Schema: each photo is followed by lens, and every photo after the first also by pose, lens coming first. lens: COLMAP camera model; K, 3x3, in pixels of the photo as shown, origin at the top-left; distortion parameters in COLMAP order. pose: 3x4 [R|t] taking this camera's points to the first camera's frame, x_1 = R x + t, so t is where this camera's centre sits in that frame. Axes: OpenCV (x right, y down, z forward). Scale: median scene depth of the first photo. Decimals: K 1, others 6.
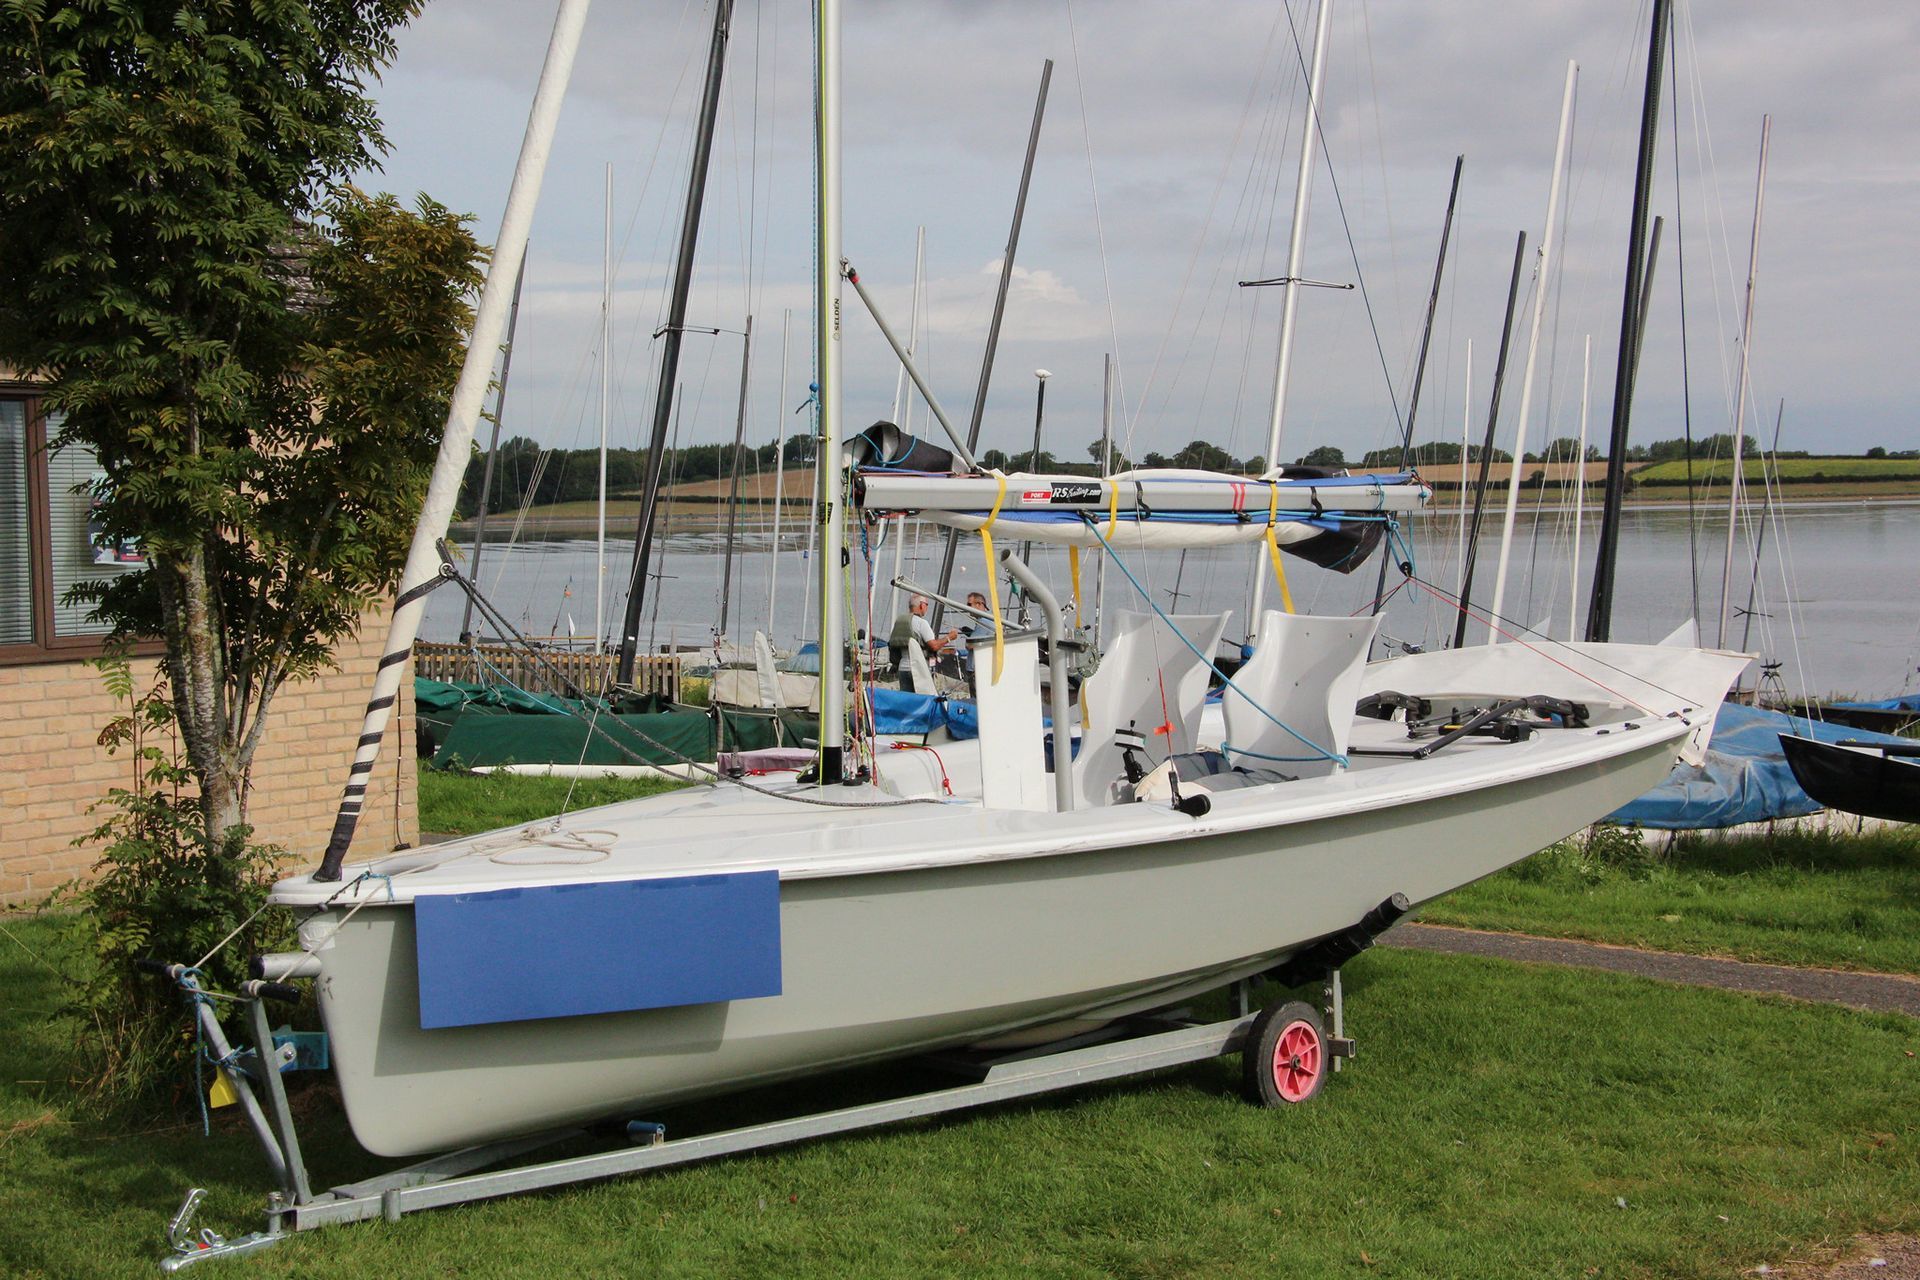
lens RADIAL K [[2708.4, 0, 960.0], [0, 2708.4, 640.0], [0, 0, 1]] dist [-0.018416, 0.848809]
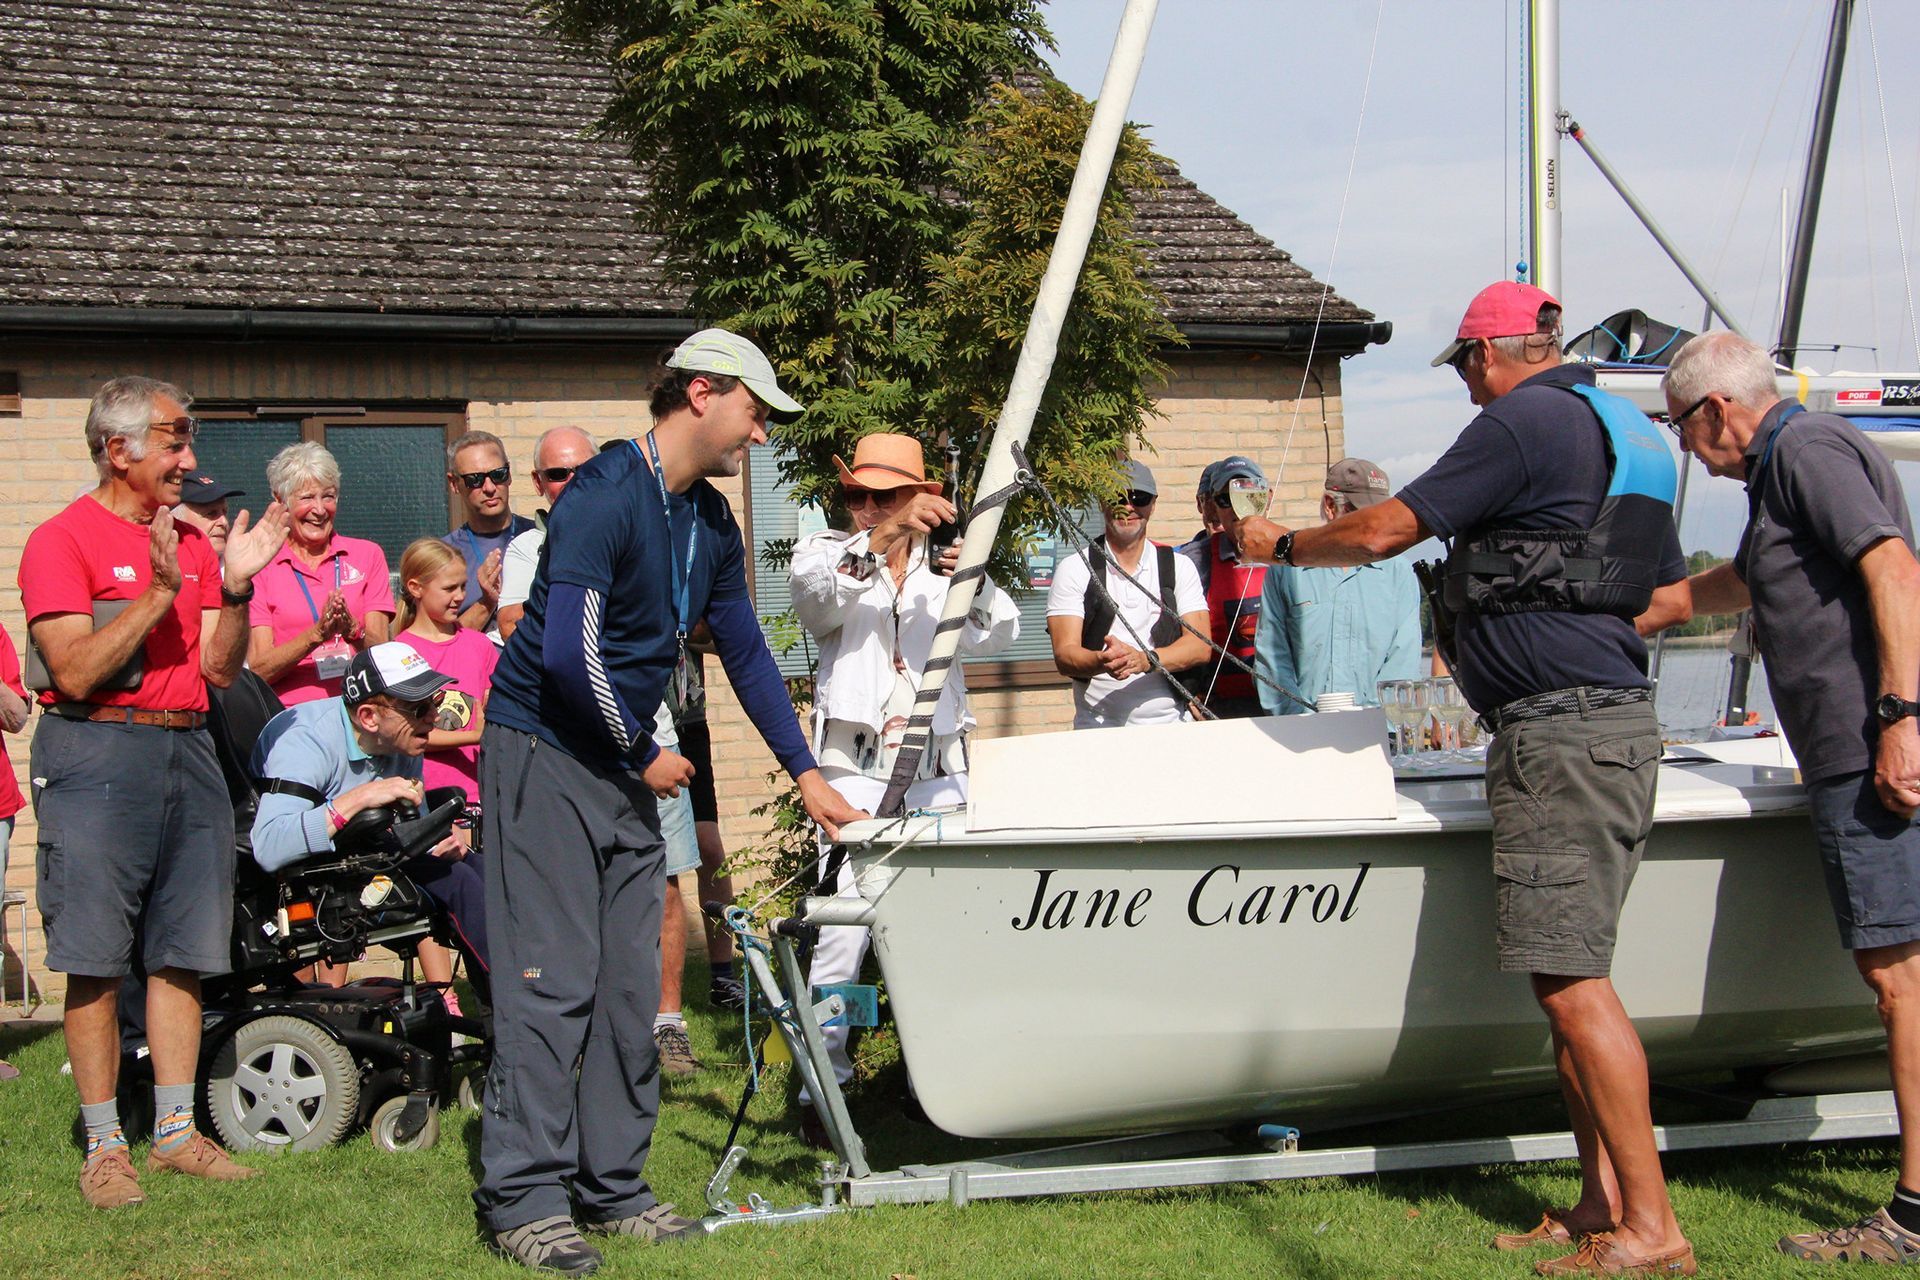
lens RADIAL K [[2955.3, 0, 960.0], [0, 2955.3, 640.0], [0, 0, 1]] dist [0.116097, 0.011333]
pose [[0.896574, -0.026134, -0.442122, 0.207218], [0.002380, 0.998527, -0.054197, 0.075821], [0.442887, 0.047539, 0.895316, 0.118653]]
